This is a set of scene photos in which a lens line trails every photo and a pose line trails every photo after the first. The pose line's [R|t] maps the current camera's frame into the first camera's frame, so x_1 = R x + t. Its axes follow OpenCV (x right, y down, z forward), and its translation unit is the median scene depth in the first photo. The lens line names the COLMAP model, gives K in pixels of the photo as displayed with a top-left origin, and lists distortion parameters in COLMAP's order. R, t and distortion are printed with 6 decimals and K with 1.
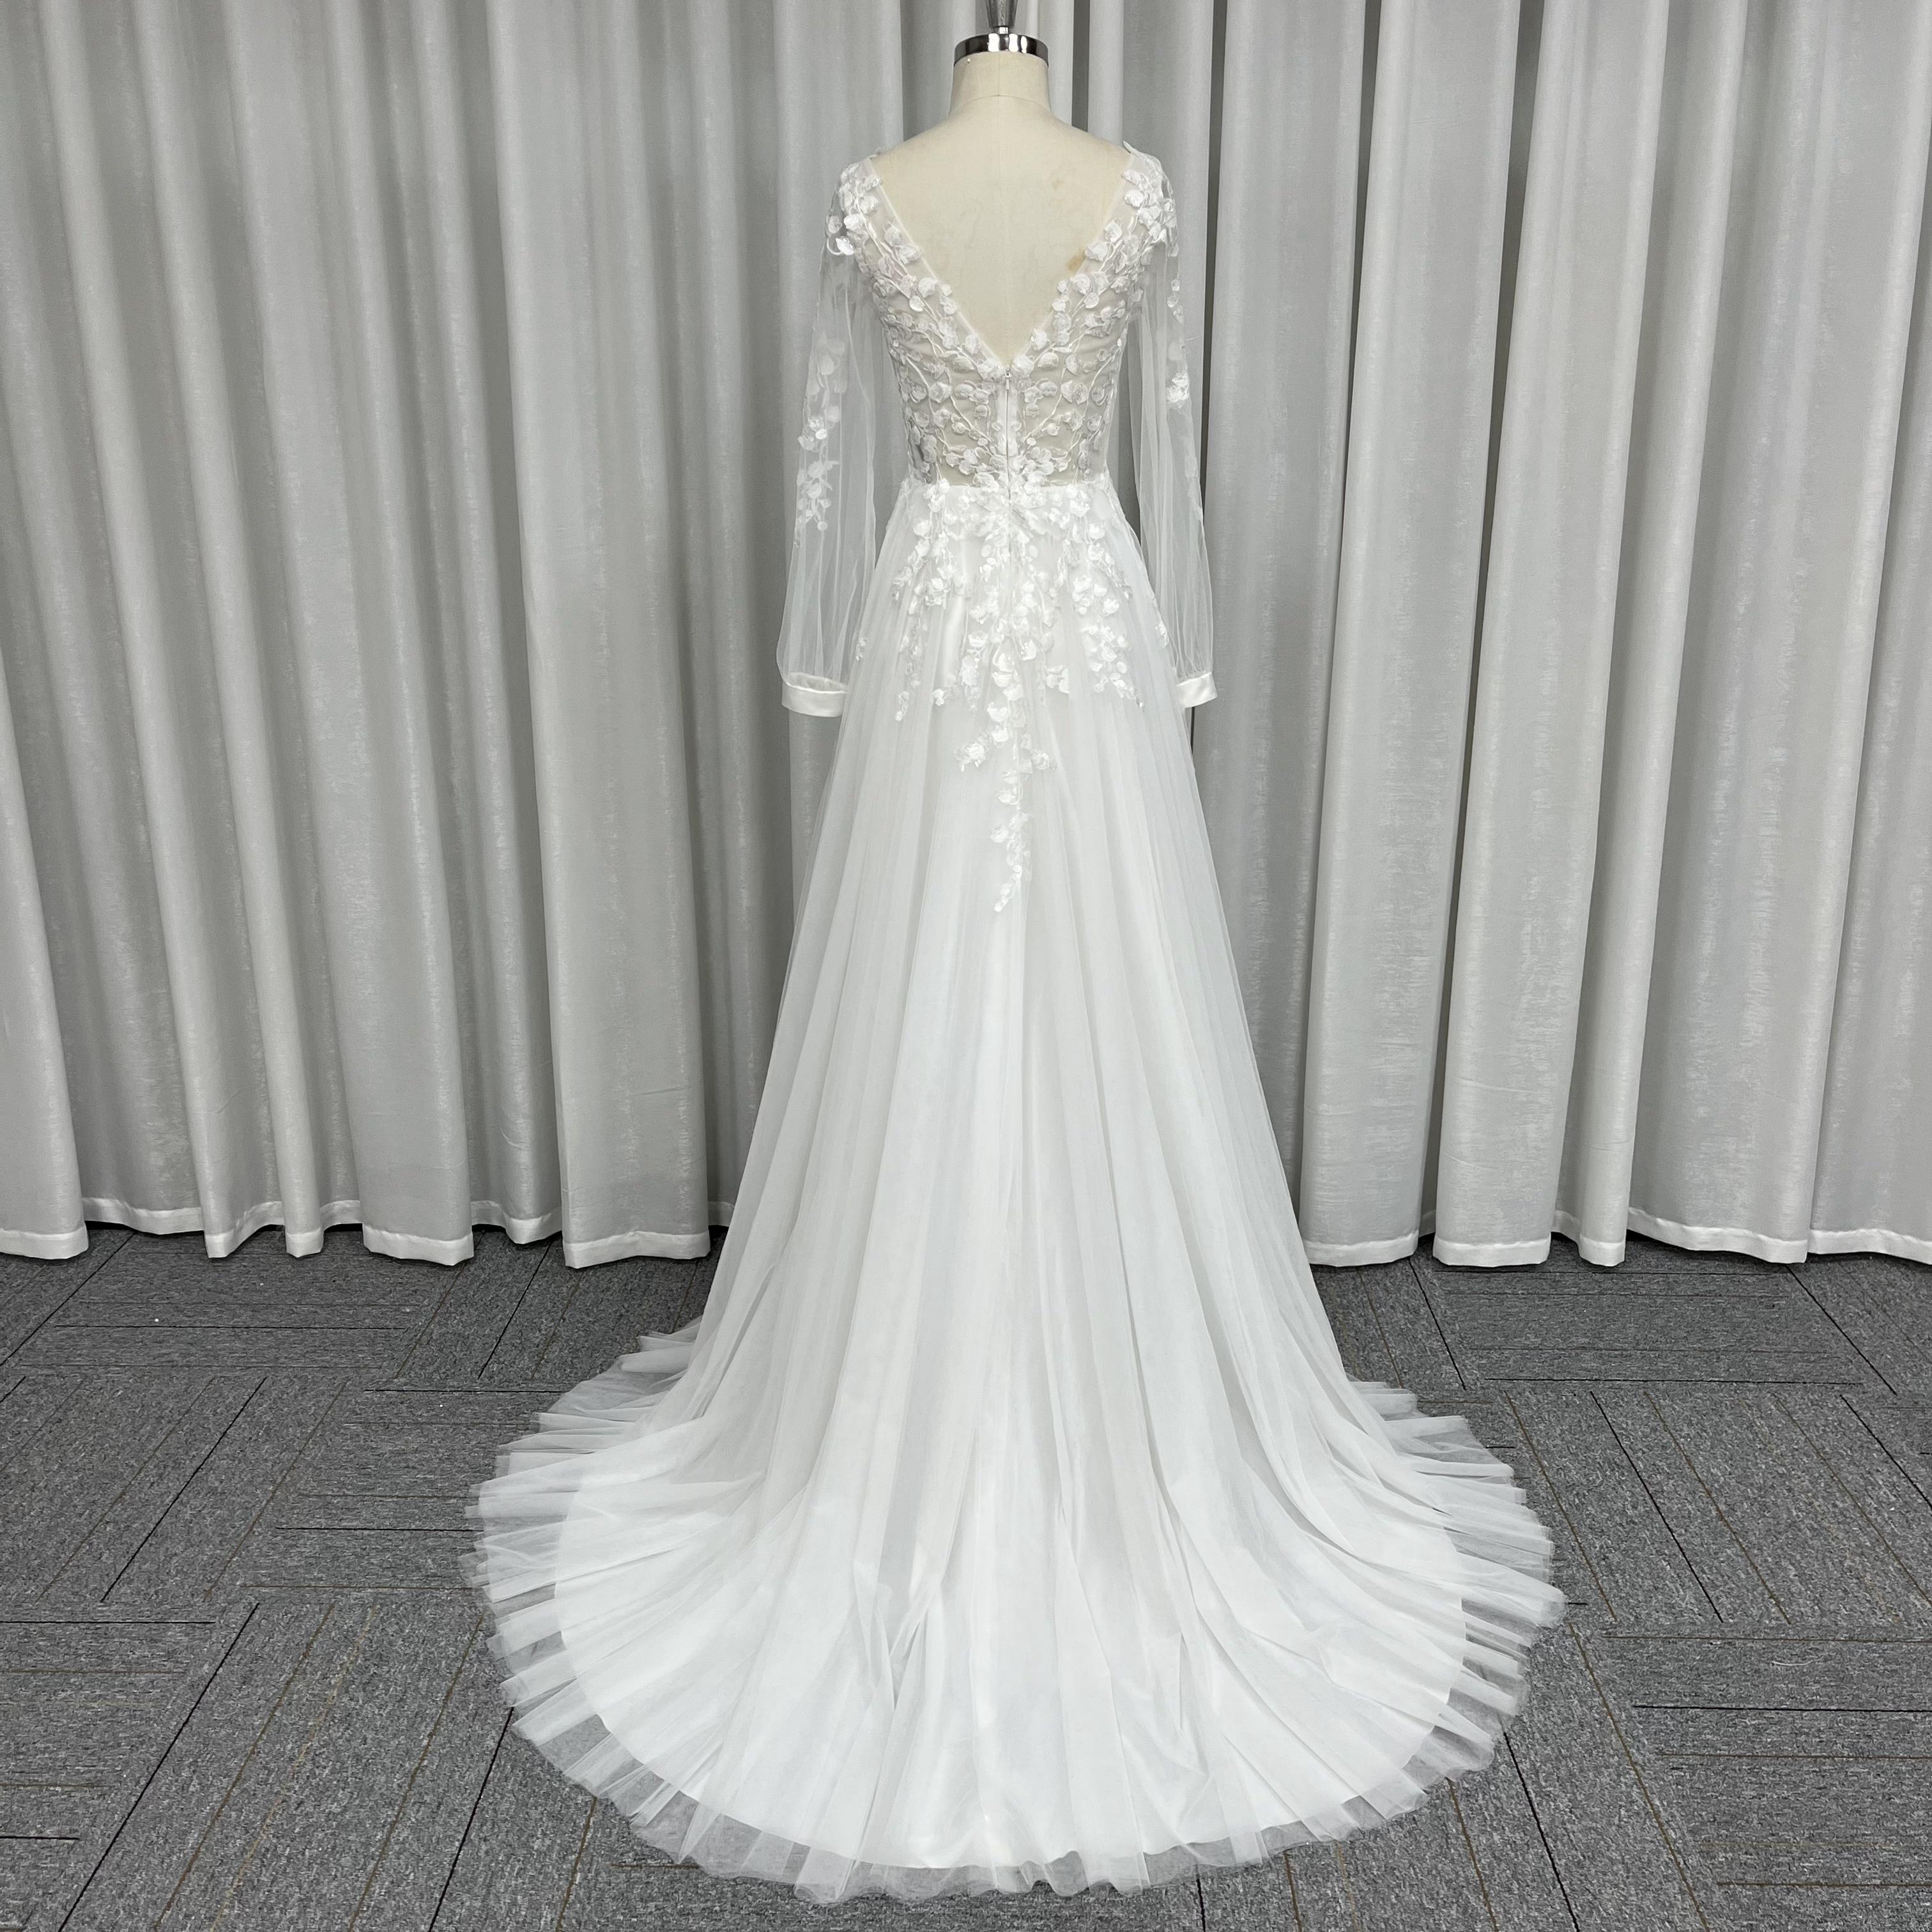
lens RADIAL K [[1929.9, 0, 961.1], [0, 1929.9, 995.6], [0, 0, 1]] dist [0.017181, 0.000000]
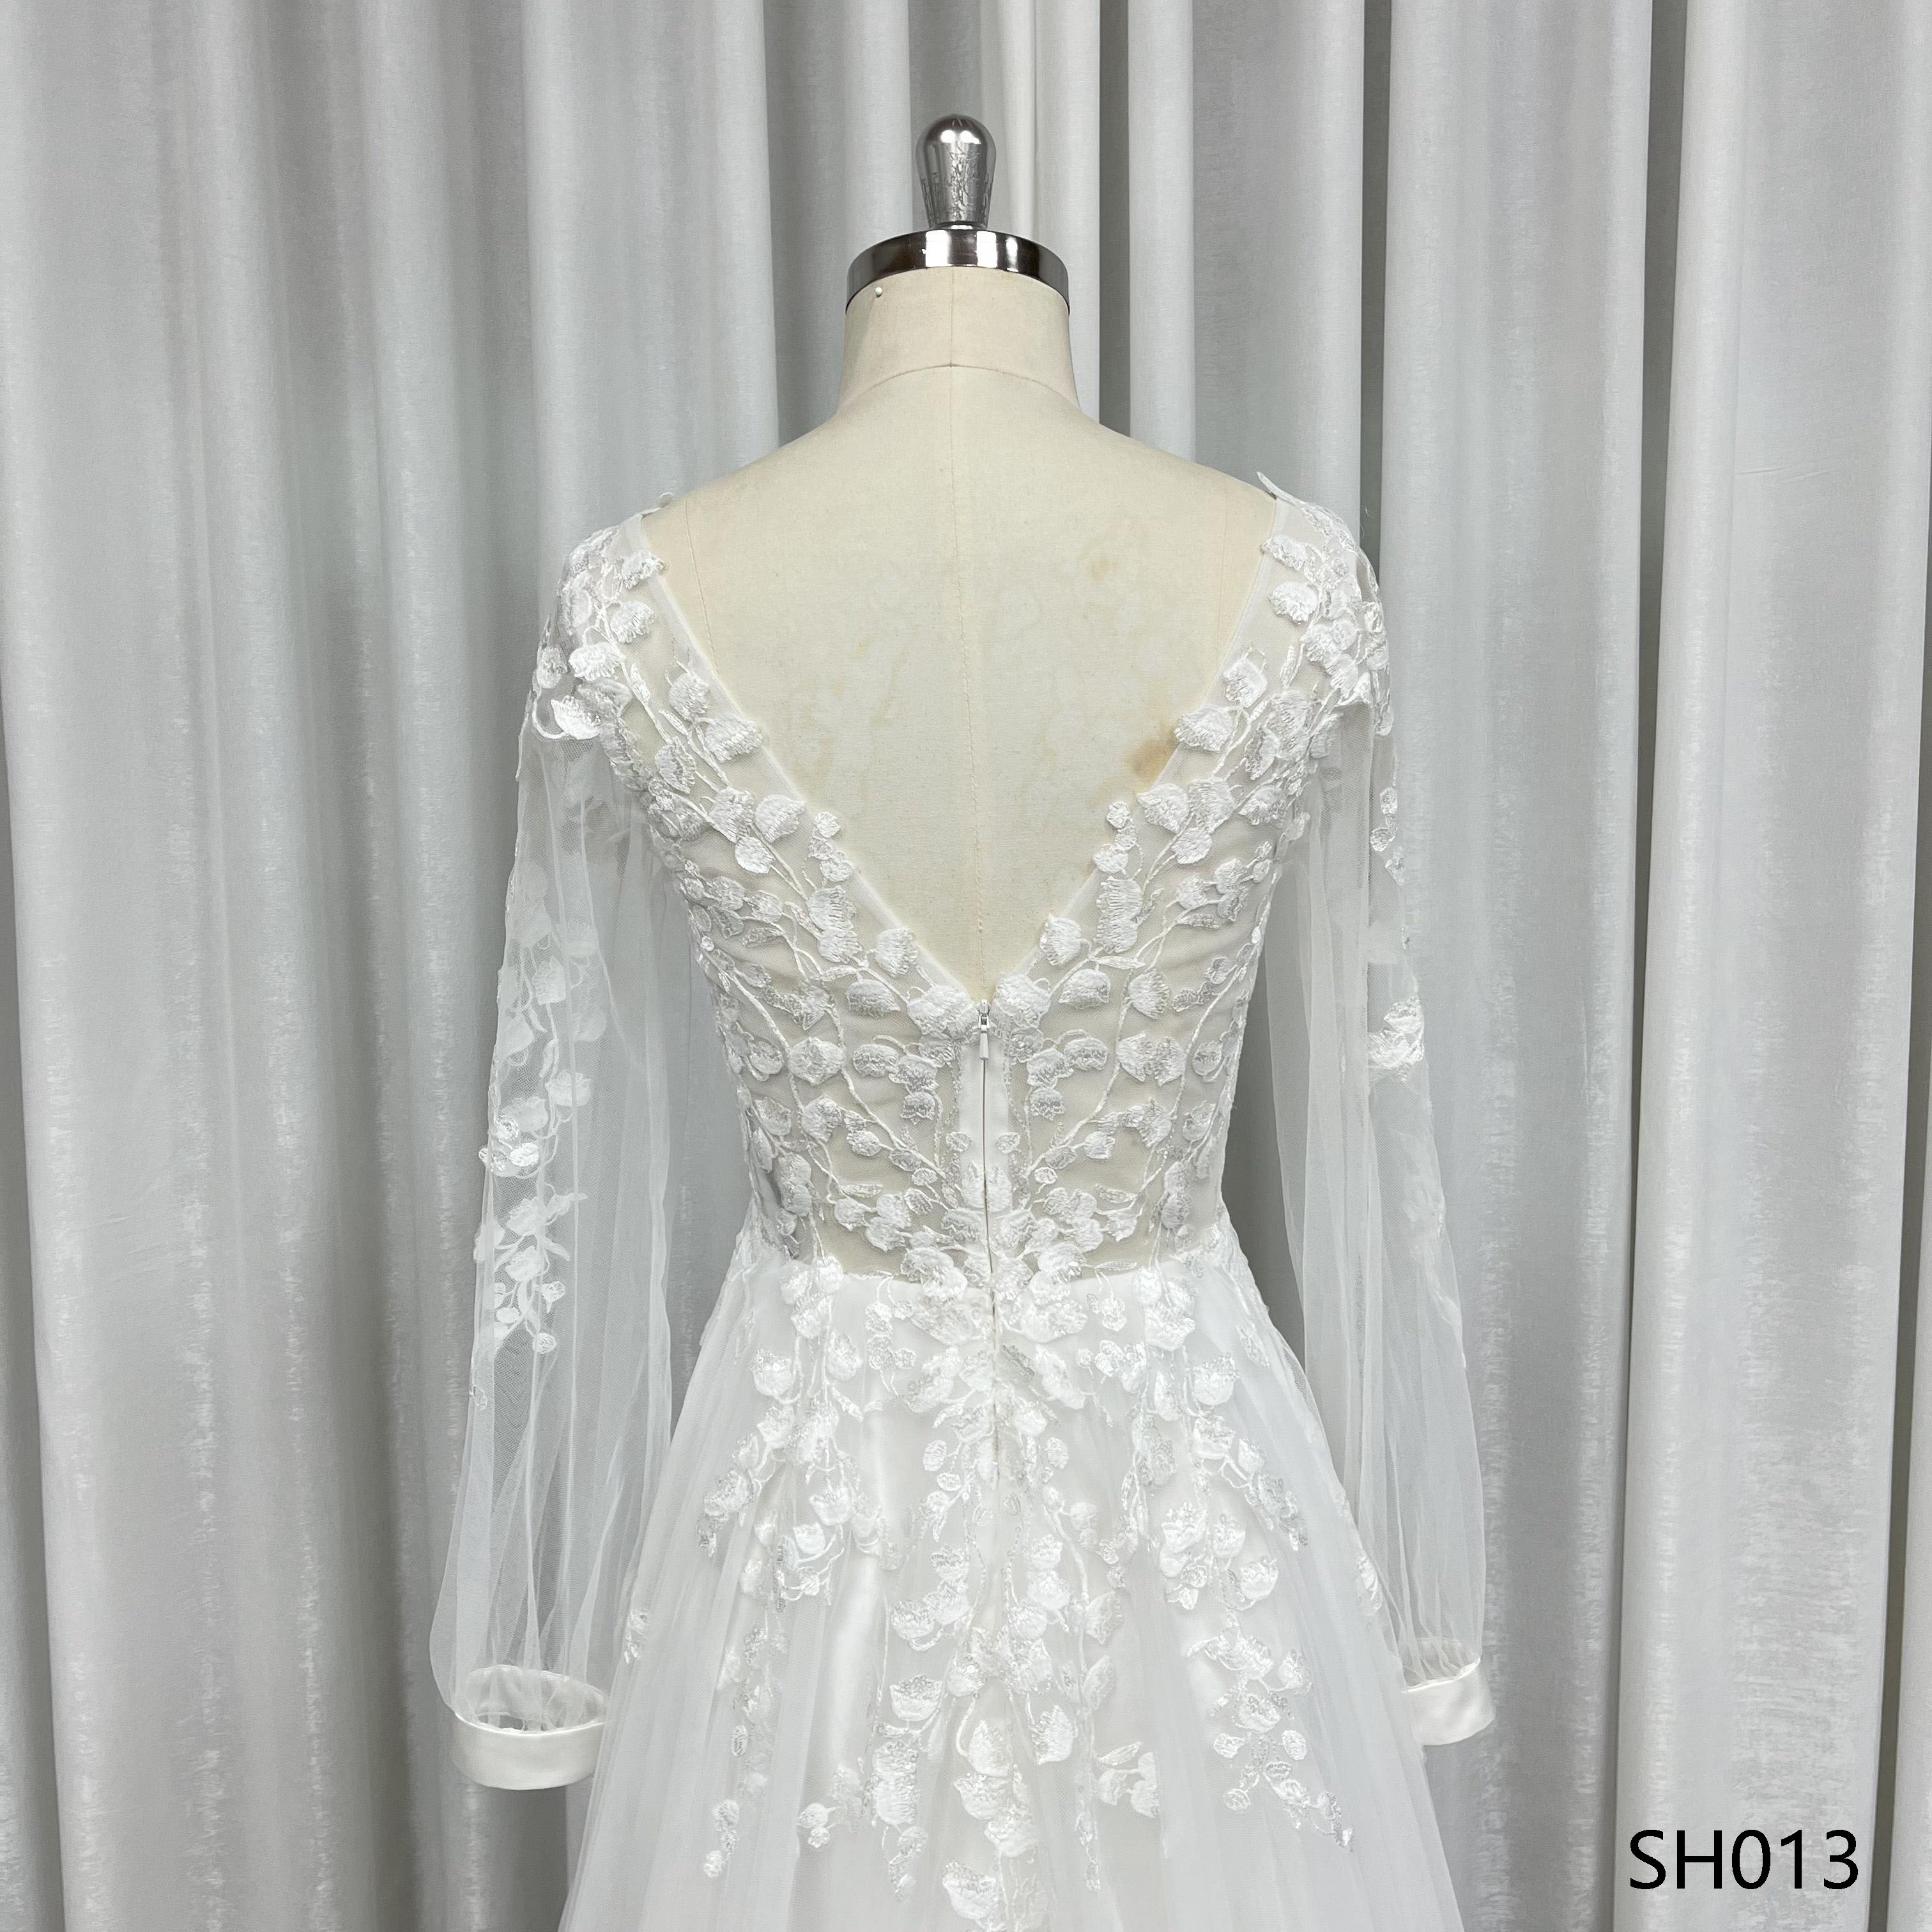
lens RADIAL K [[1929.9, 0, 979.8], [0, 1929.9, 977.5], [0, 0, 1]] dist [0.017181, 0.000000]
pose [[0.999790, -0.009431, 0.018181, 0.015820], [0.012953, 0.978770, -0.204550, -0.244298], [-0.015866, 0.204743, 0.978687, 0.599422]]
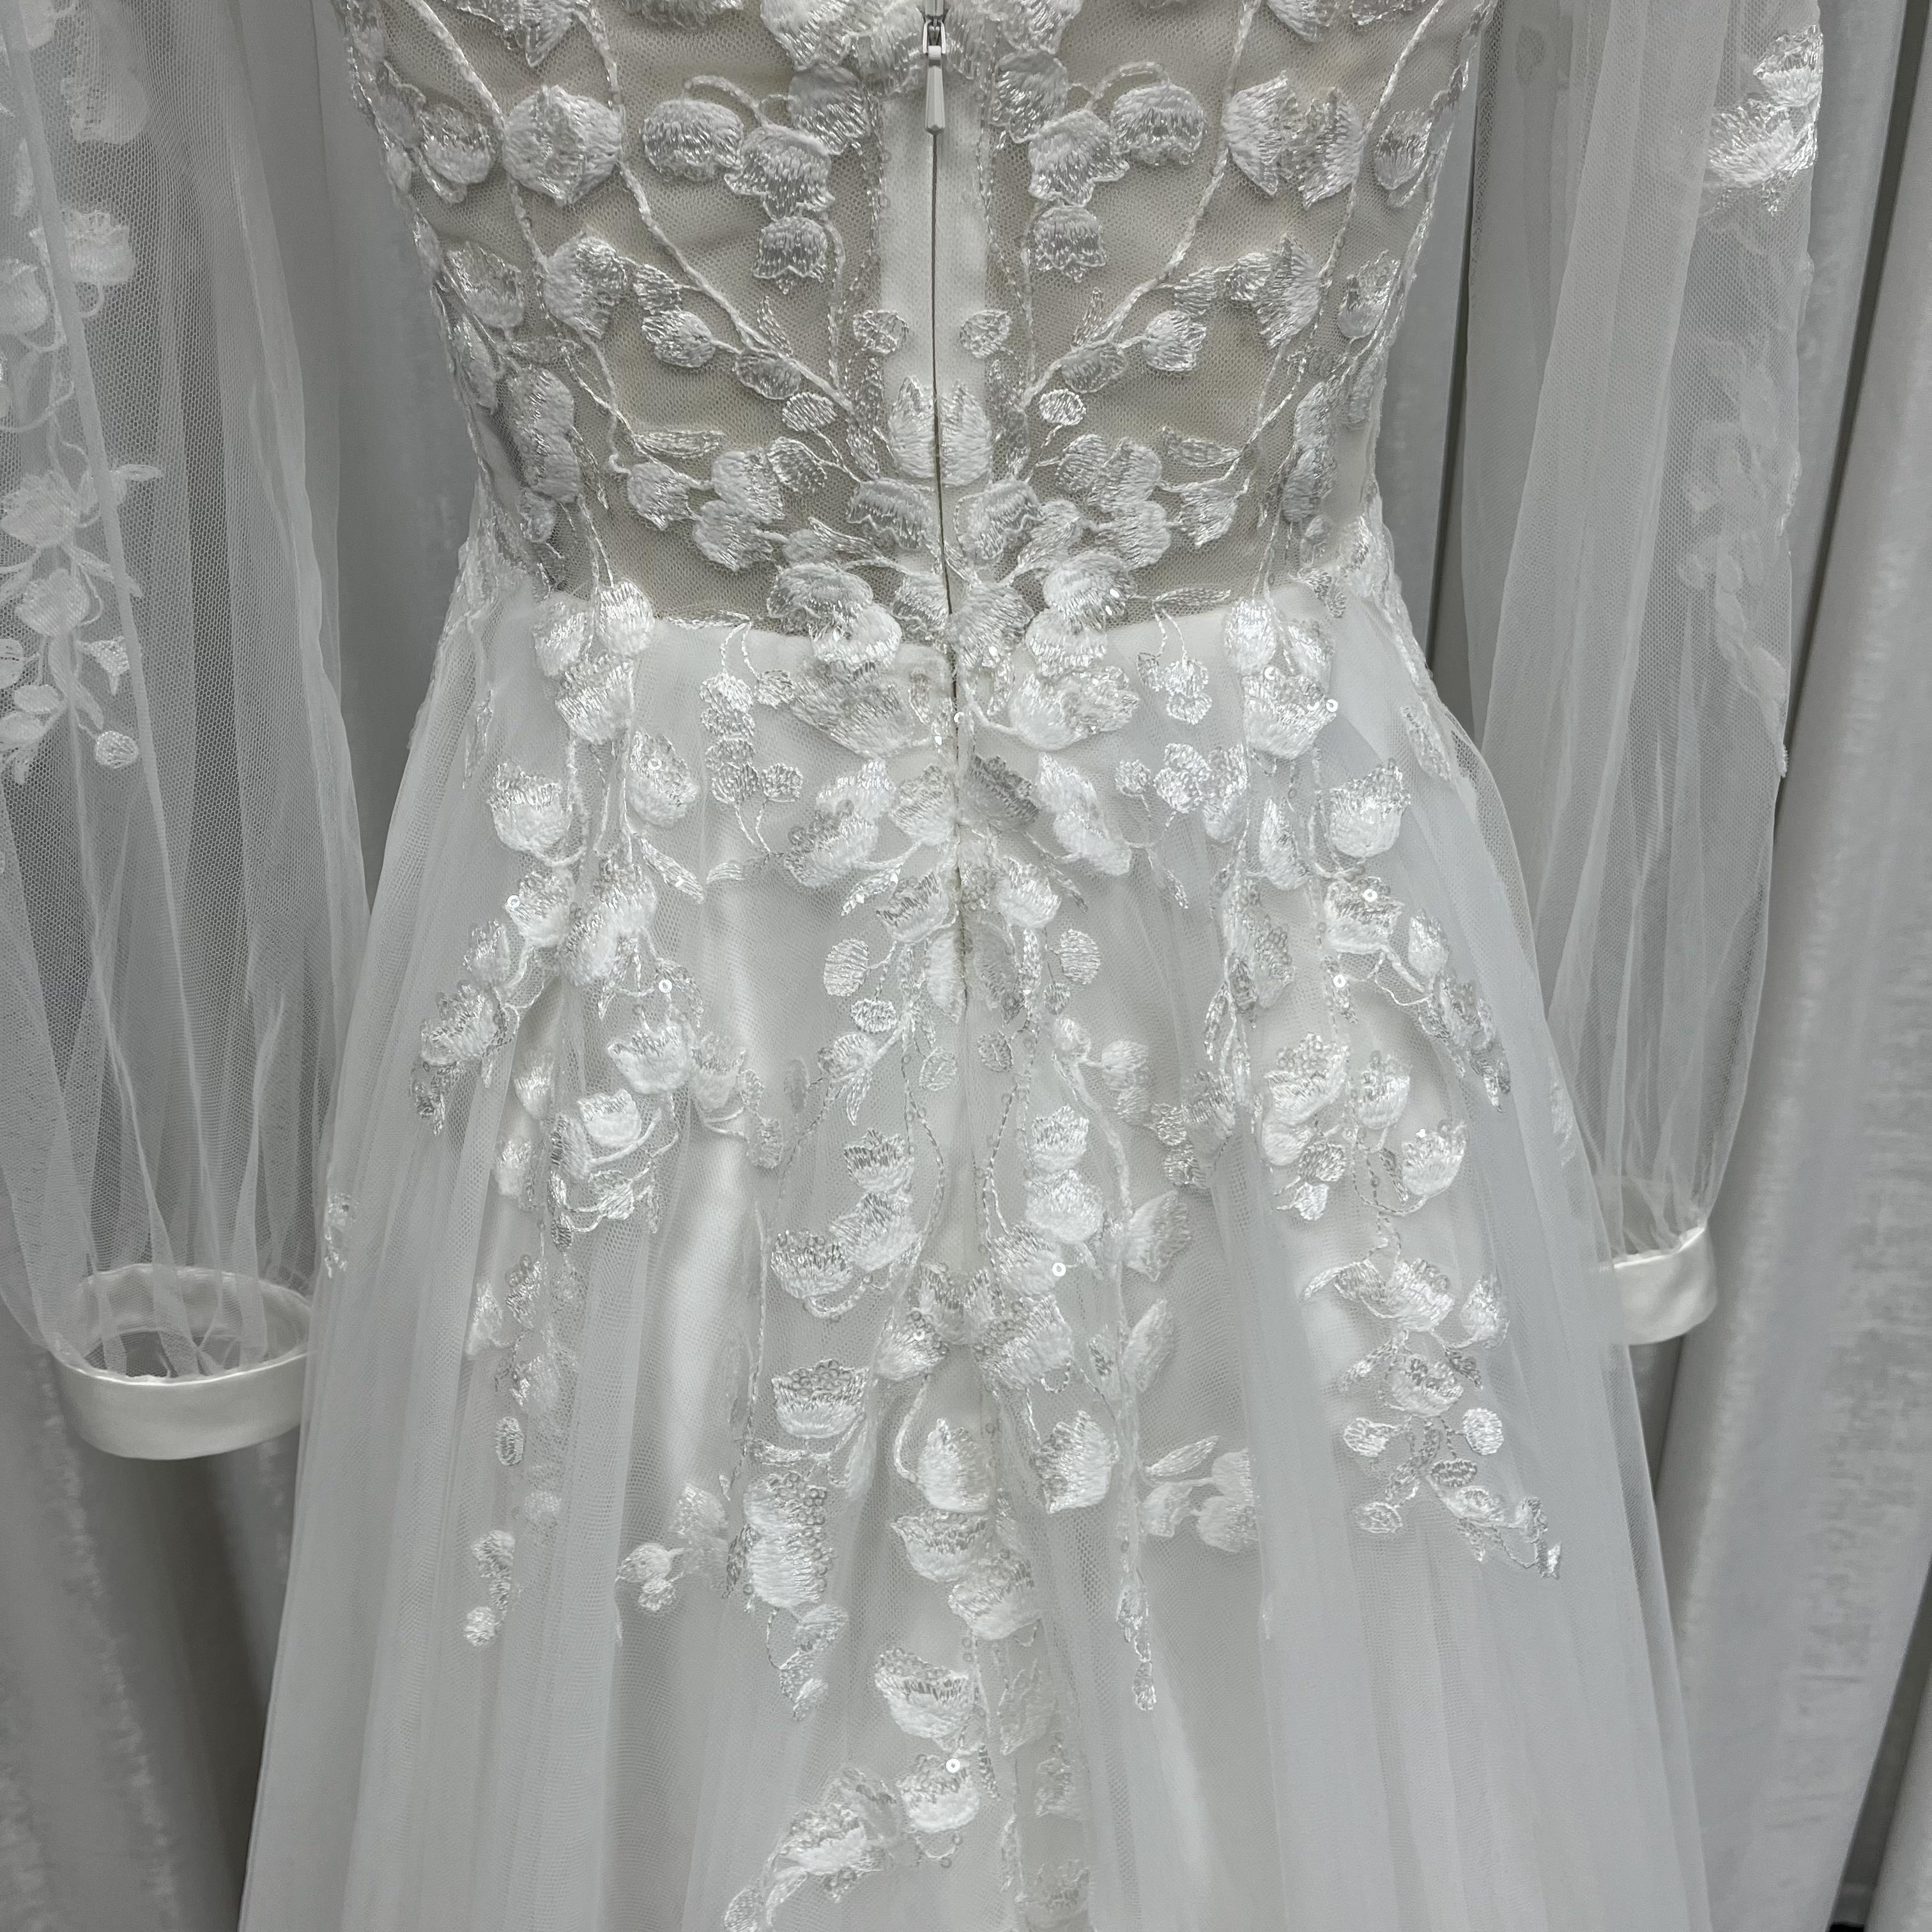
lens RADIAL K [[1929.9, 0, 957.5], [0, 1929.9, 961.0], [0, 0, 1]] dist [0.017181, 0.000000]
pose [[0.997370, -0.033670, 0.064185, 0.011782], [0.026050, 0.992900, 0.116063, -0.253438], [-0.067638, -0.114086, 0.991166, 0.800432]]
